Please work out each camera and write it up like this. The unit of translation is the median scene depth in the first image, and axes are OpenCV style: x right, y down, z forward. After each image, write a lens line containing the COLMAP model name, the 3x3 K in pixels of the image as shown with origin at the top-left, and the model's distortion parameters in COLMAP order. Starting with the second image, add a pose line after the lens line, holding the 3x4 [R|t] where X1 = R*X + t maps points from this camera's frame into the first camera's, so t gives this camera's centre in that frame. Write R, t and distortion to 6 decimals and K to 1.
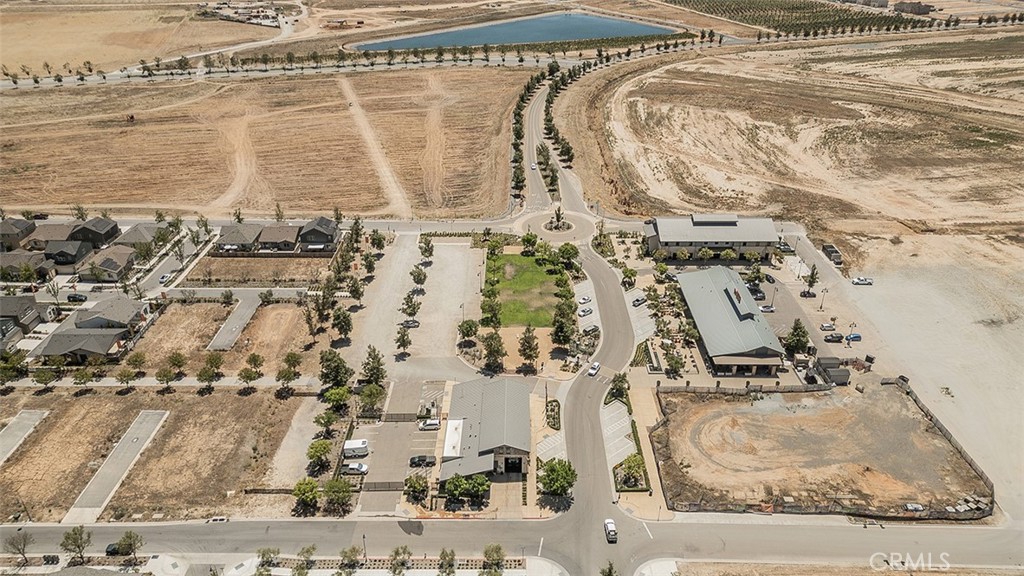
lens RADIAL K [[718.7, 0, 511.3], [0, 718.7, 290.9], [0, 0, 1]] dist [0.070820, -0.039696]
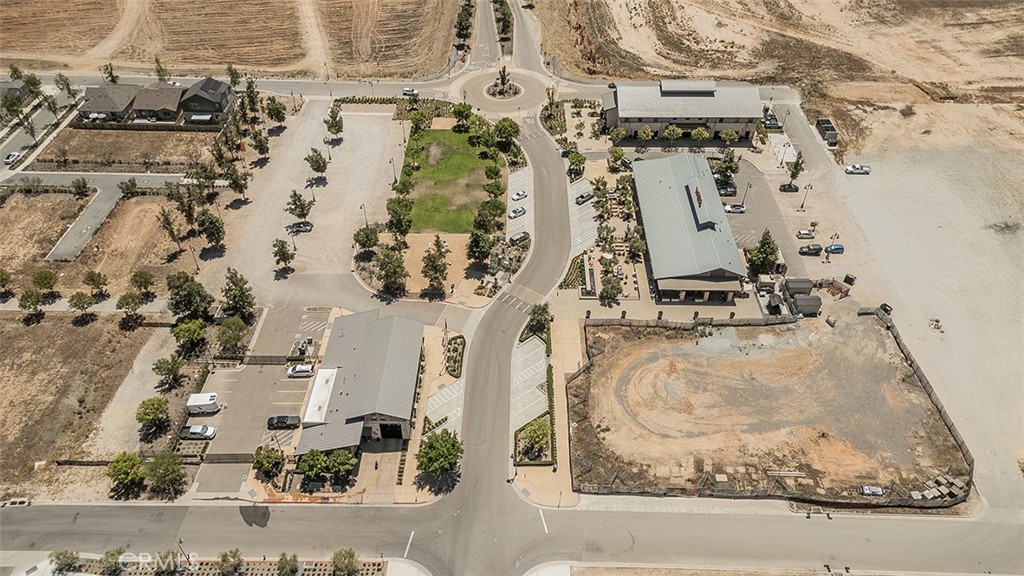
lens RADIAL K [[718.7, 0, 512.4], [0, 718.7, 289.9], [0, 0, 1]] dist [0.070820, -0.039696]
pose [[0.999963, 0.008160, -0.002762, 0.101449], [-0.007300, 0.972893, 0.231140, -0.074987], [0.004573, -0.231112, 0.972916, 0.175044]]
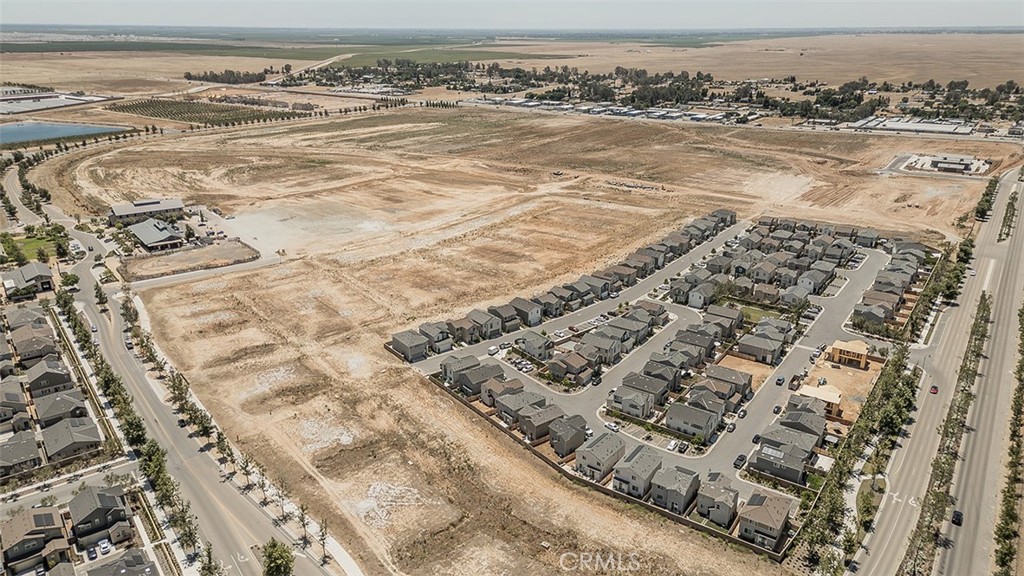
lens RADIAL K [[718.7, 0, 513.0], [0, 718.7, 286.6], [0, 0, 1]] dist [0.070820, -0.039696]
pose [[0.789118, -0.205642, 0.578796, -0.123135], [0.290370, 0.955246, -0.056492, 0.564661], [-0.541275, 0.212644, 0.813513, -1.144134]]
